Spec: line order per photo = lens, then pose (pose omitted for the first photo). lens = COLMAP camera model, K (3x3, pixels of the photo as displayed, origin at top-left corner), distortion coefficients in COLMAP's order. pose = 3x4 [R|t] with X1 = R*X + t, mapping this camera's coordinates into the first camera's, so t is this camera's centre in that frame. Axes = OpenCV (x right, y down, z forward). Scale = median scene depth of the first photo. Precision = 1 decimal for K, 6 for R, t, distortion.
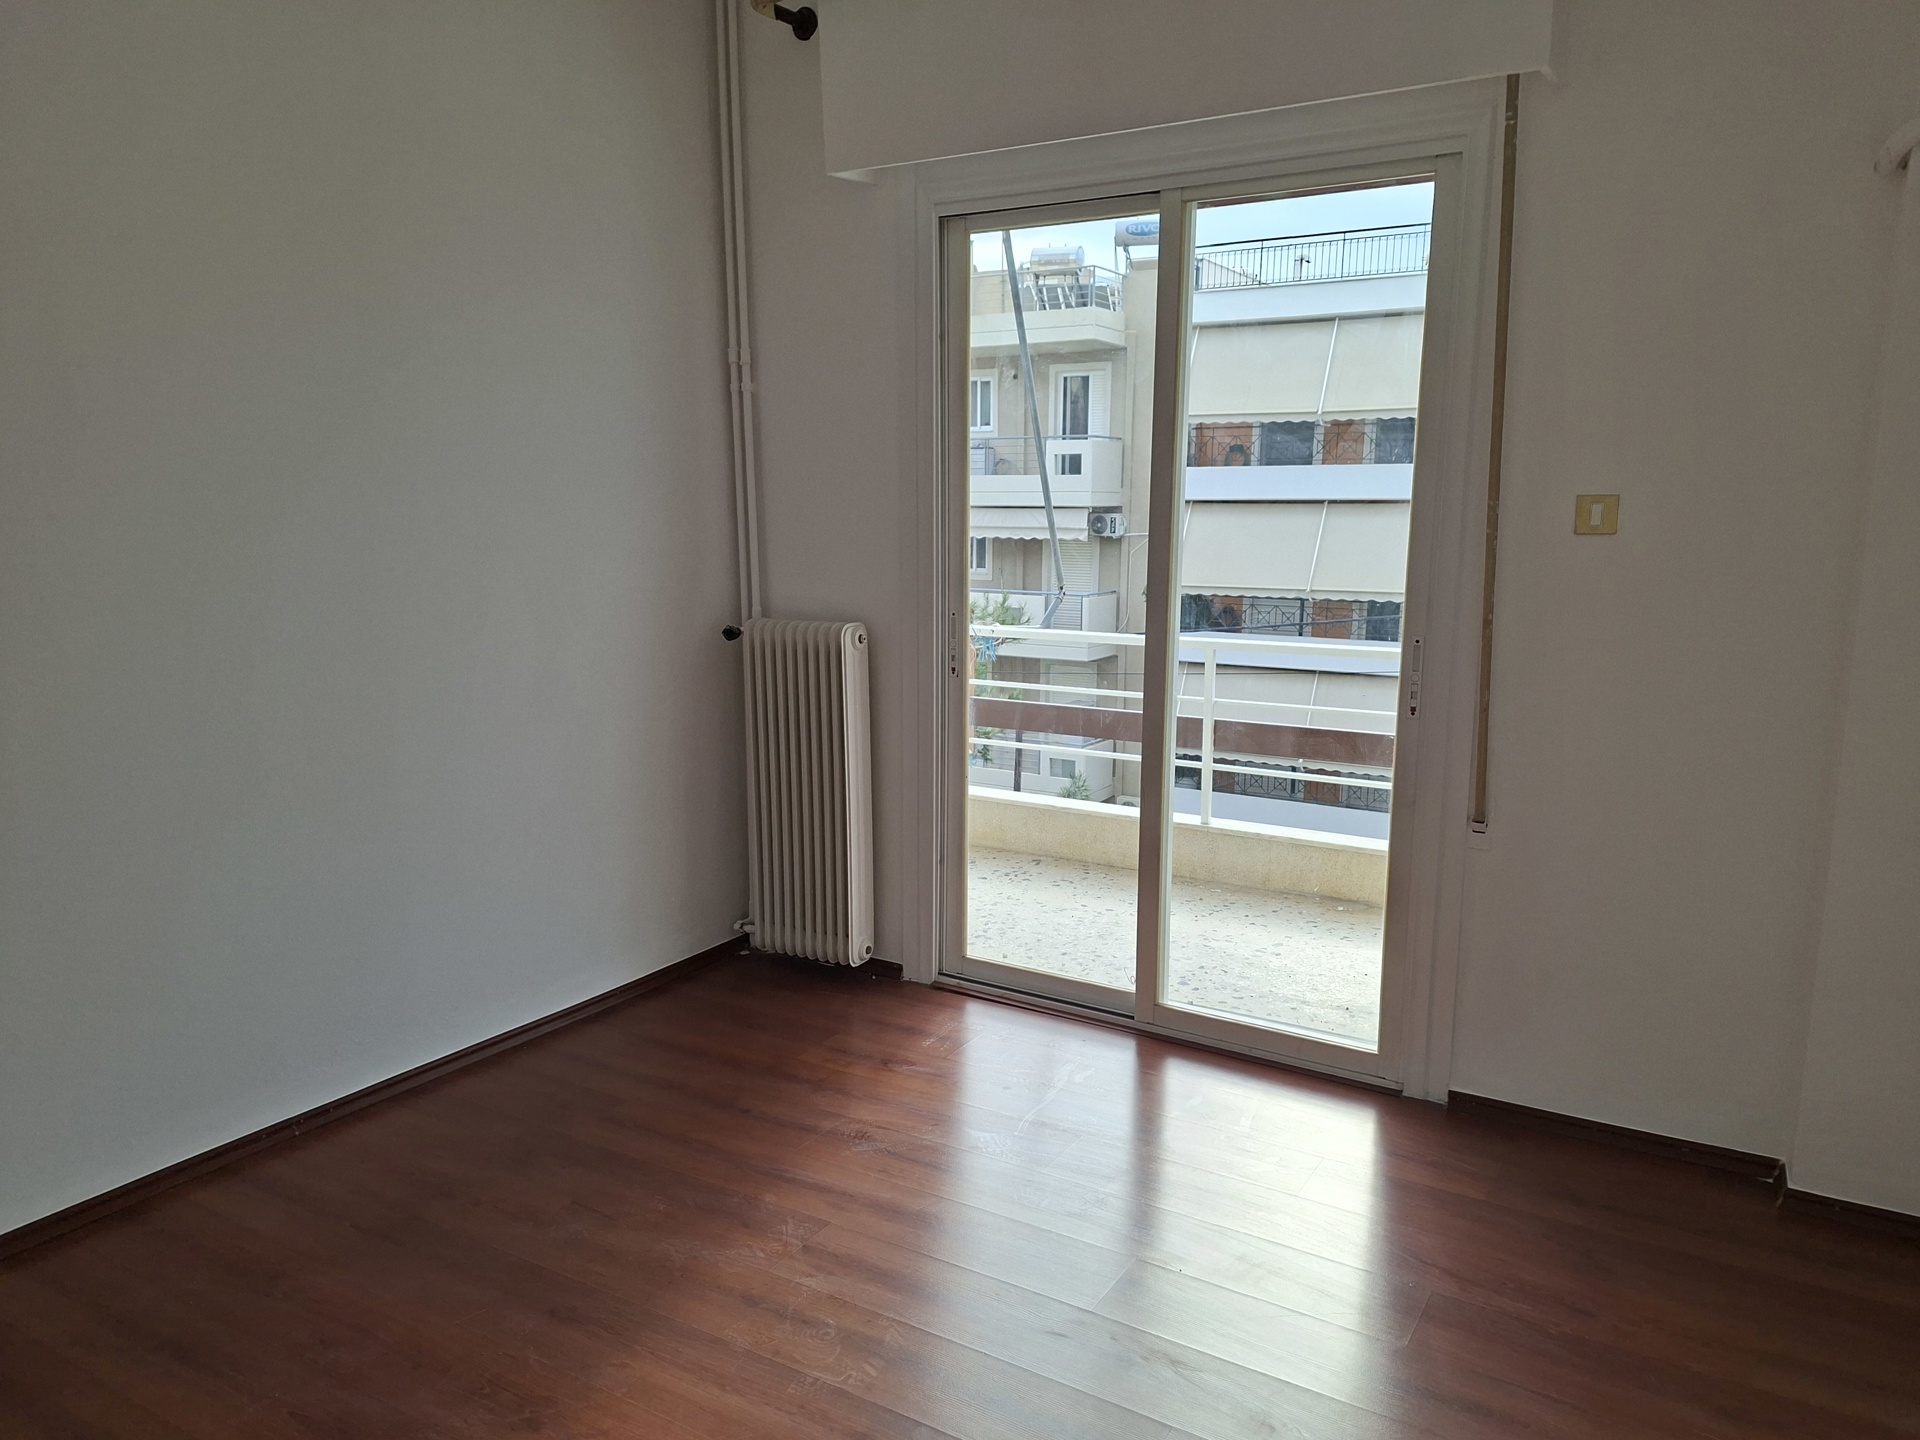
lens RADIAL K [[1324.1, 0, 974.0], [0, 1324.1, 748.4], [0, 0, 1]] dist [0.153448, -0.233998]
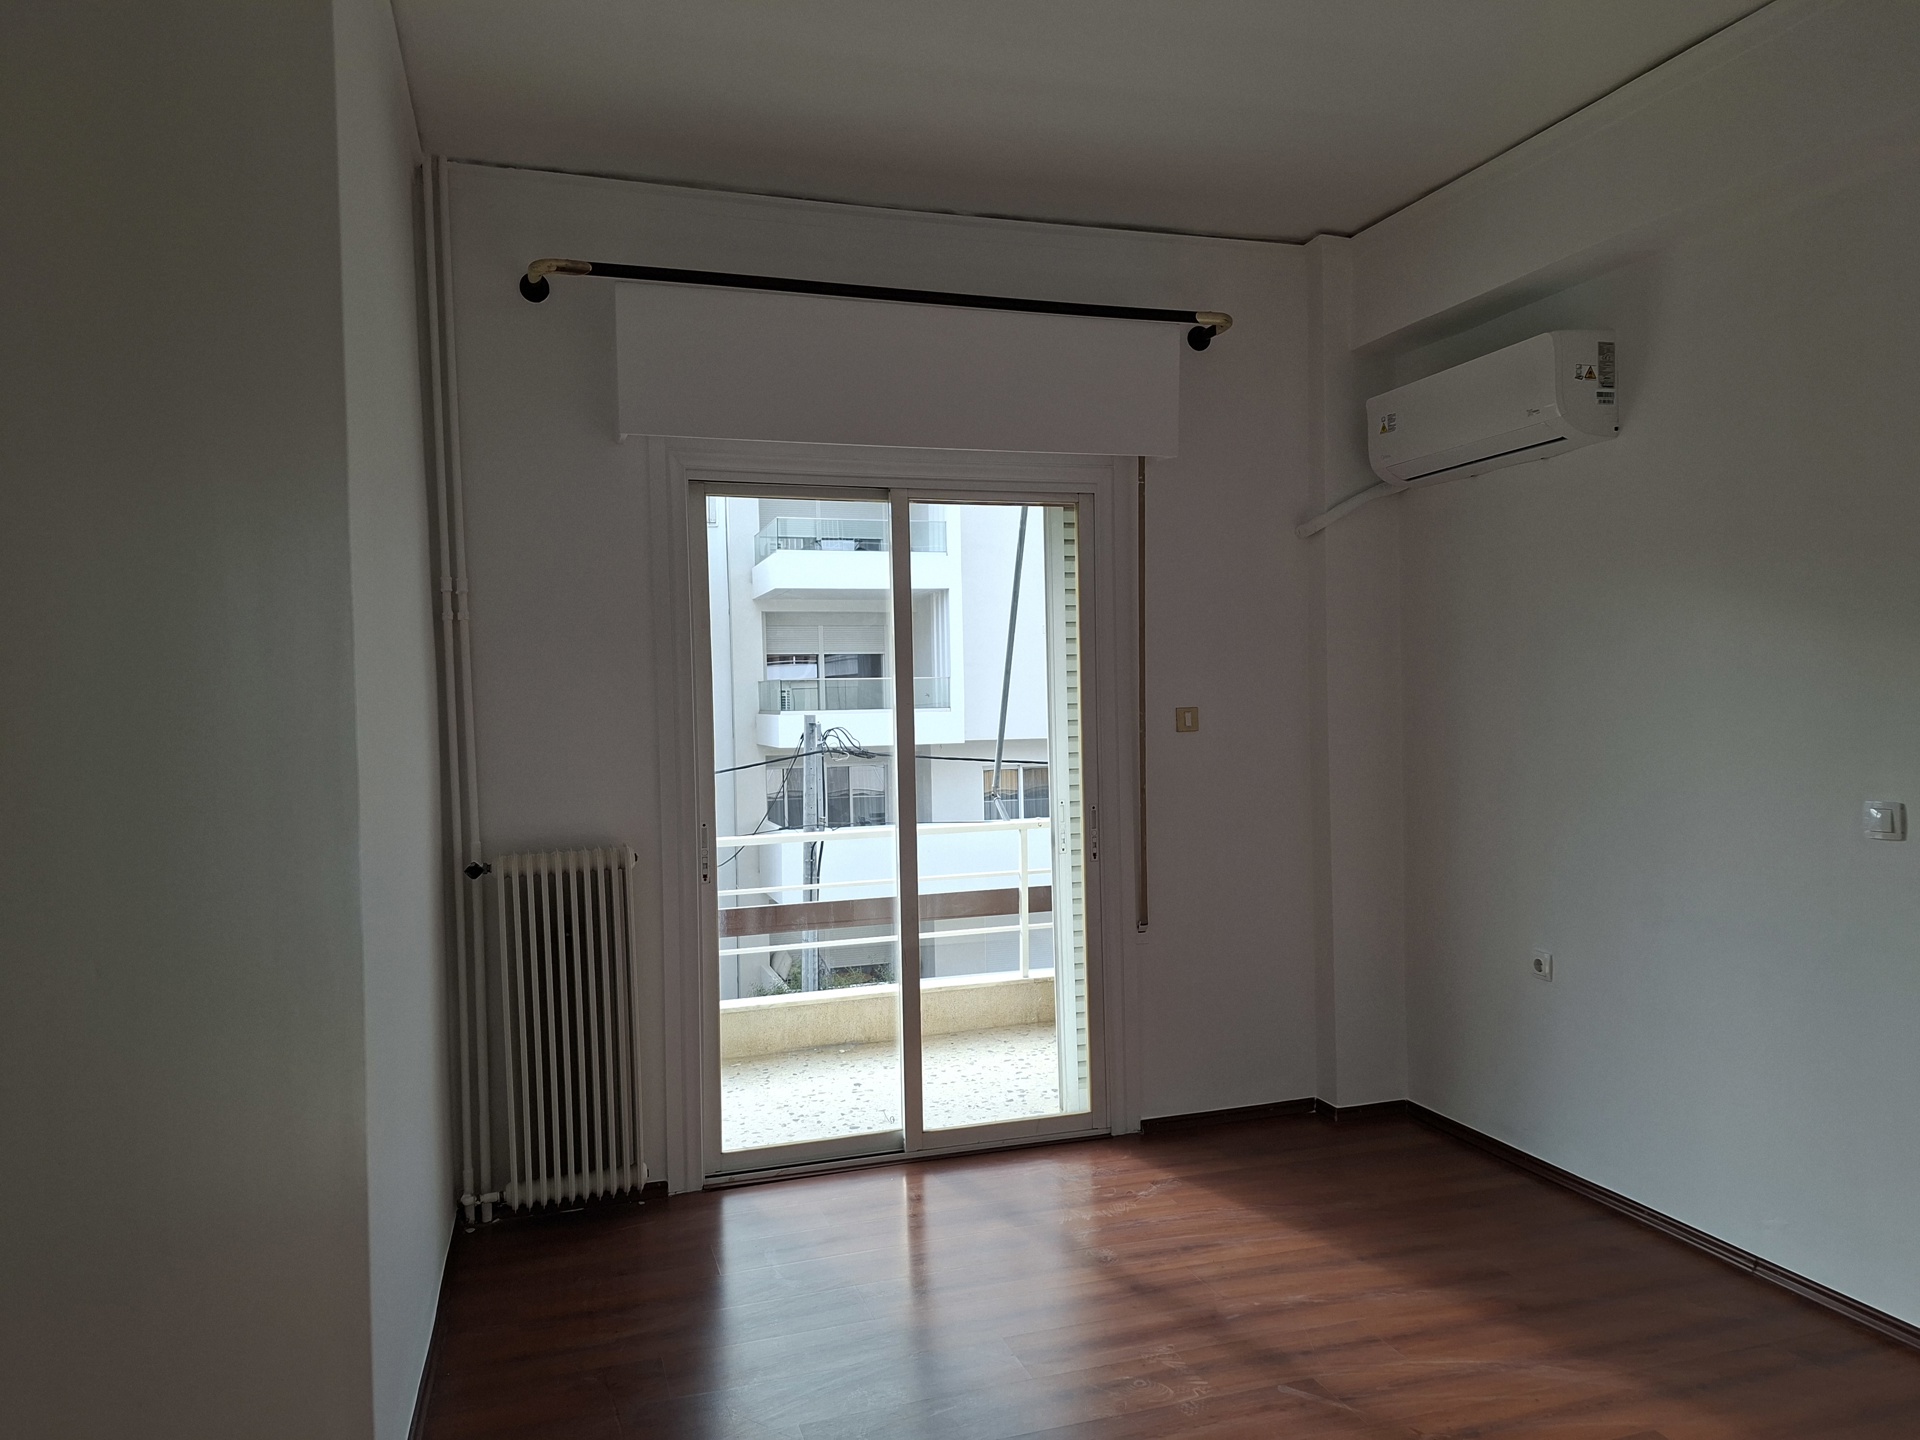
lens RADIAL K [[1318.9, 0, 971.8], [0, 1318.9, 743.4], [0, 0, 1]] dist [0.100000, -0.118940]
pose [[0.656174, -0.044742, 0.753282, -0.706896], [0.163547, 0.982946, -0.084080, -0.042013], [-0.736674, 0.178368, 0.652301, 0.129920]]
